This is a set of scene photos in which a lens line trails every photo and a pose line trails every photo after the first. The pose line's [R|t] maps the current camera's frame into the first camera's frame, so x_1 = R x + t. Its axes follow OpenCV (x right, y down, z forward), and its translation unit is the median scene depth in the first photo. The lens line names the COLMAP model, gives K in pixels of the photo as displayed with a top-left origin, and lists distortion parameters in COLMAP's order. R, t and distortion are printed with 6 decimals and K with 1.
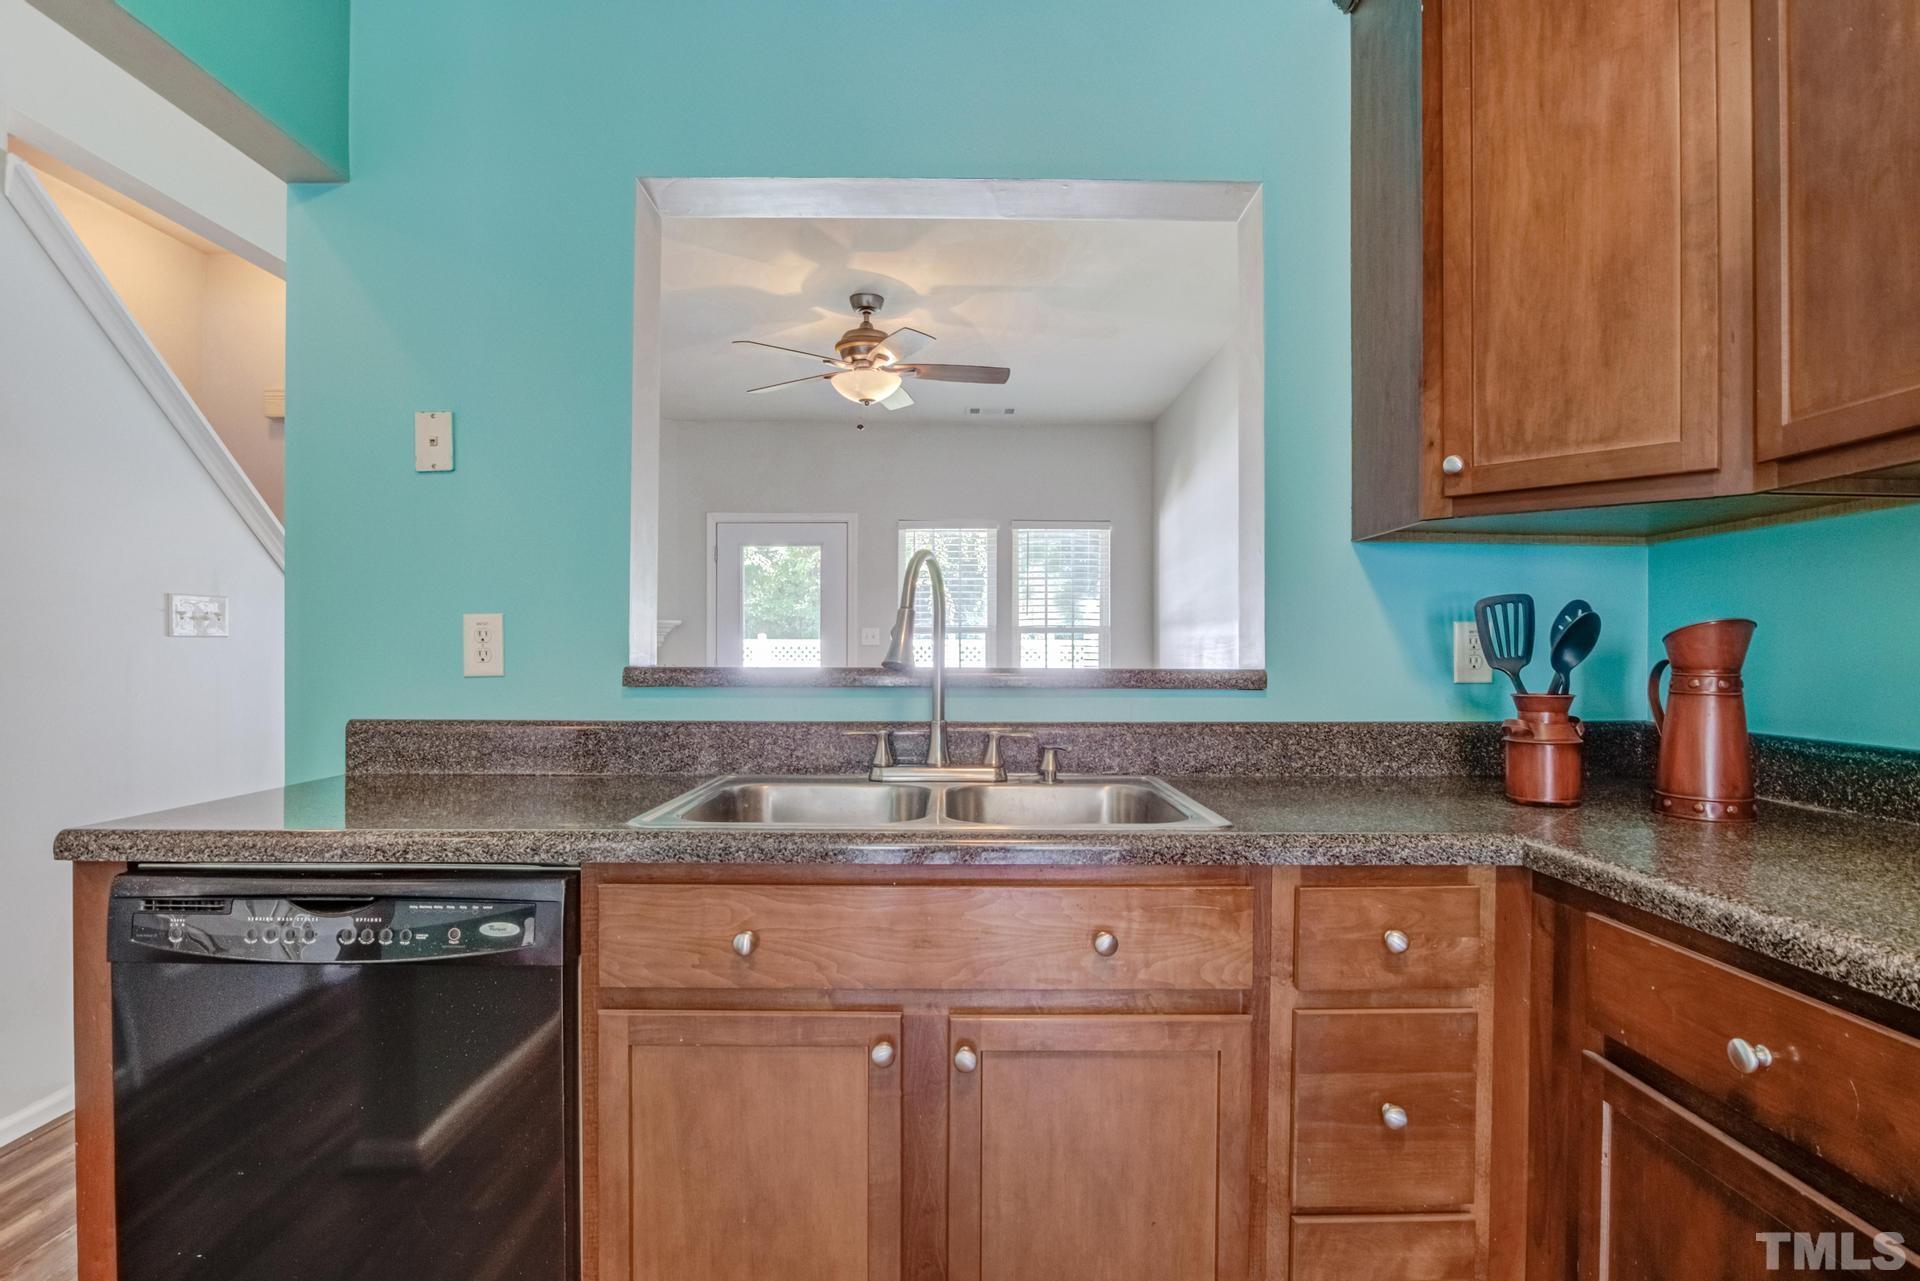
lens RADIAL K [[965.1, 0, 957.1], [0, 965.1, 652.9], [0, 0, 1]] dist [-0.033463, 0.011220]
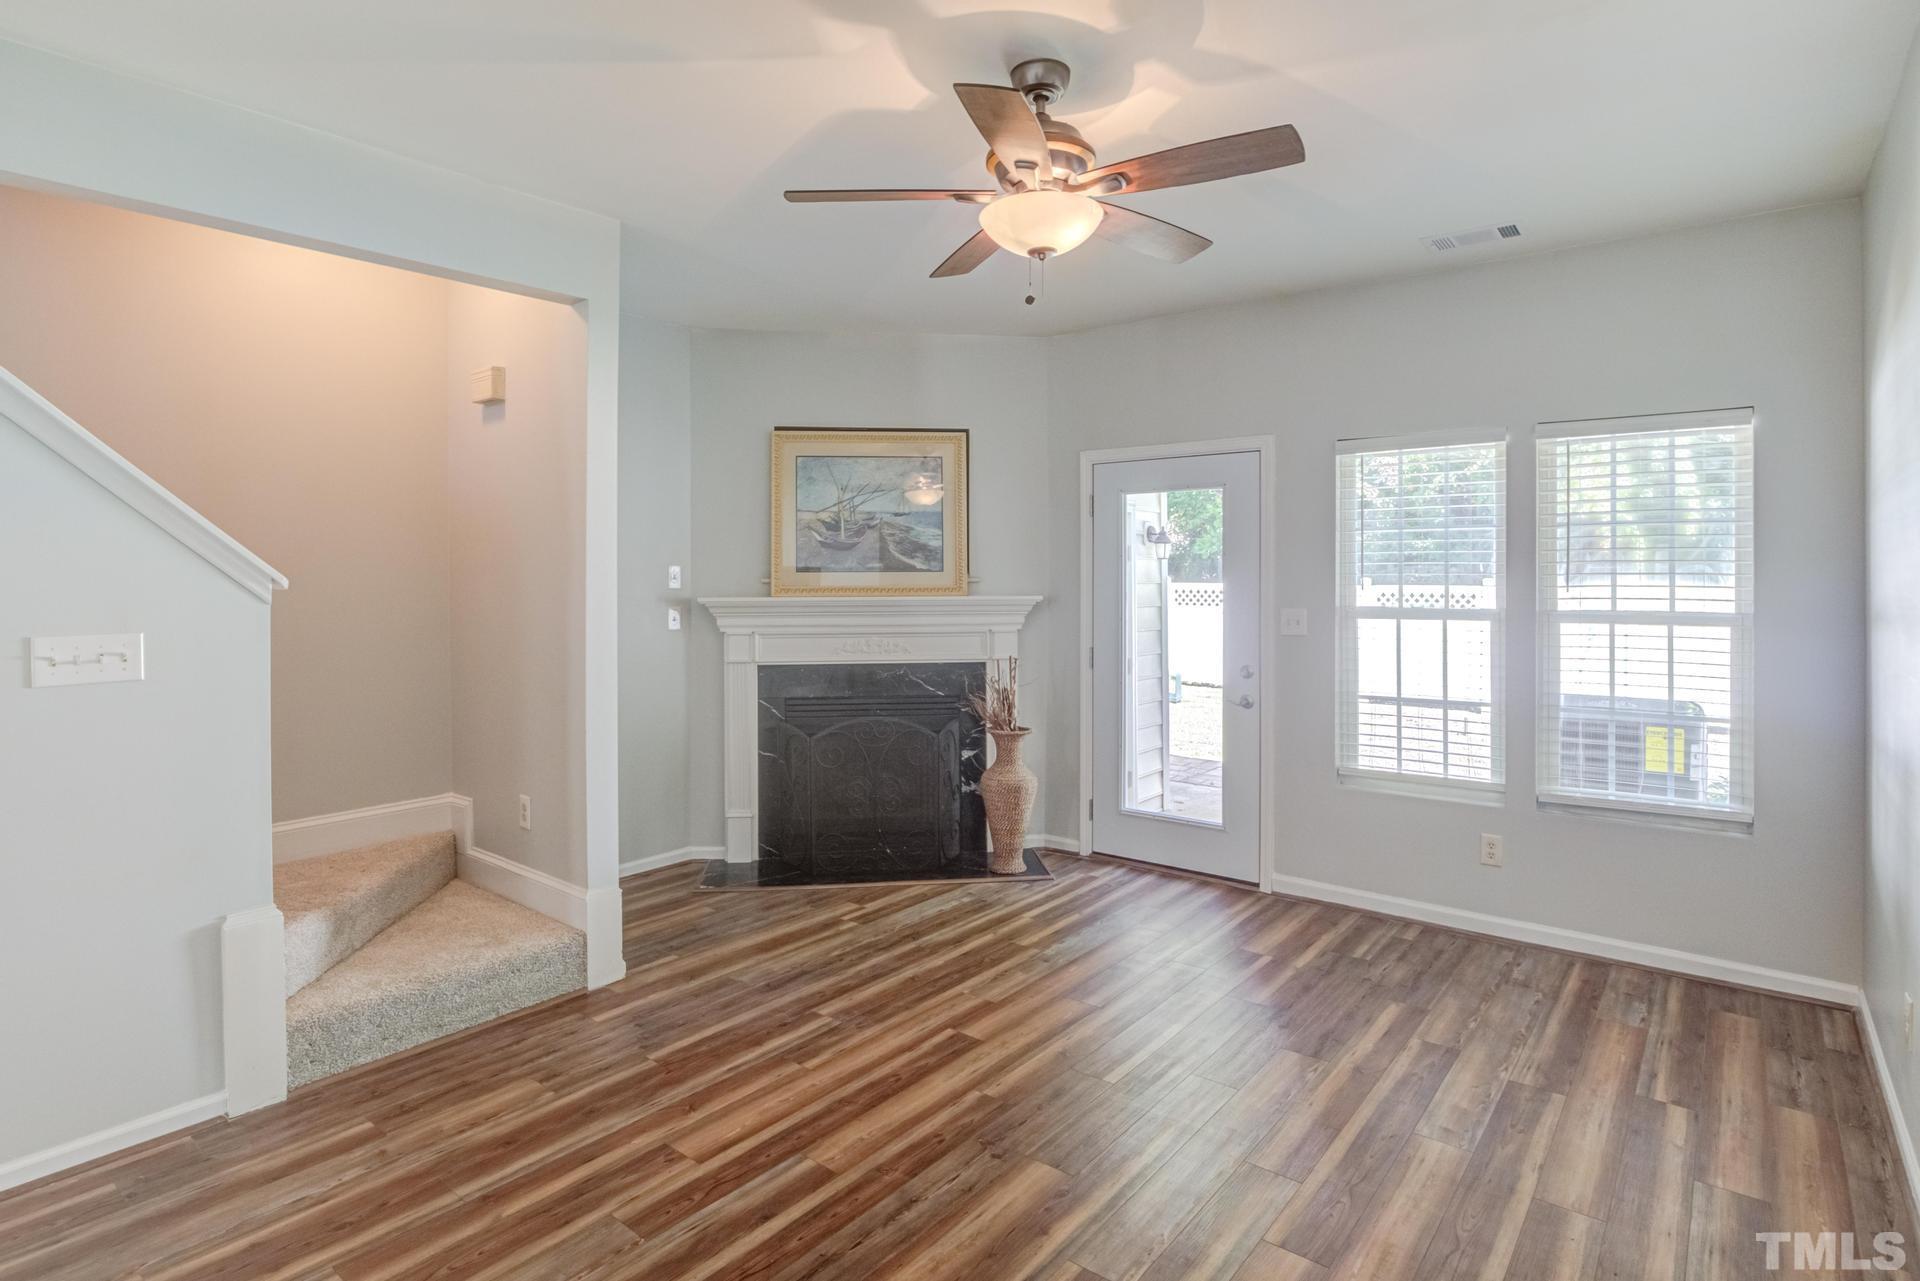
lens RADIAL K [[978.8, 0, 1015.9], [0, 978.8, 577.6], [0, 0, 1]] dist [-0.030787, 0.000659]
pose [[0.789222, 0.001090, -0.614107, 1.035032], [0.000507, 0.999997, 0.002426, -0.308723], [0.614107, -0.002226, 0.789219, 2.282284]]
